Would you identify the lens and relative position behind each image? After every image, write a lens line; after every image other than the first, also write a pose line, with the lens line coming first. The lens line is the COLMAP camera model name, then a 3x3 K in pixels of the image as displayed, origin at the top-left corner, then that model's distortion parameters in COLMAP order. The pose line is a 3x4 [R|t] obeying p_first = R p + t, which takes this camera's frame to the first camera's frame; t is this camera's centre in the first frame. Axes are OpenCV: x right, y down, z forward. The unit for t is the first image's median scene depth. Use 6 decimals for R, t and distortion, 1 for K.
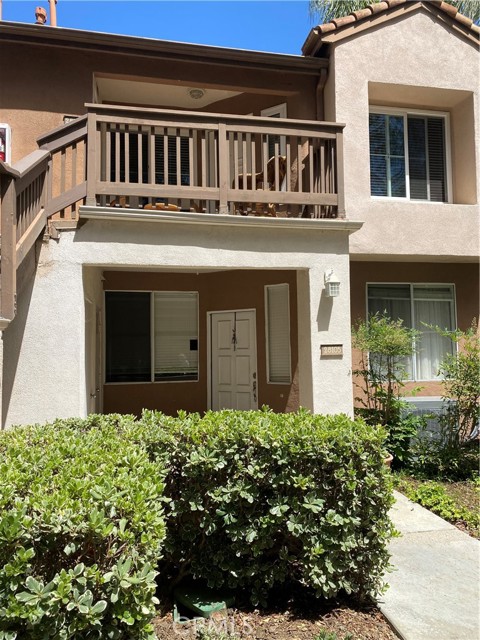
lens RADIAL K [[478.3, 0, 243.3], [0, 478.3, 321.1], [0, 0, 1]] dist [-0.037290, 0.013516]
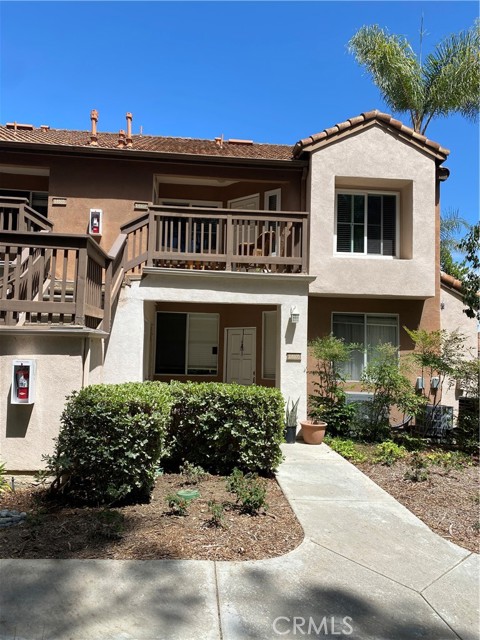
lens RADIAL K [[478.3, 0, 237.8], [0, 478.3, 319.0], [0, 0, 1]] dist [-0.037290, 0.013516]
pose [[0.992565, 0.030992, -0.117705, 0.181992], [-0.033826, 0.999182, -0.022160, -0.022031], [0.116922, 0.025977, 0.992801, -0.596154]]
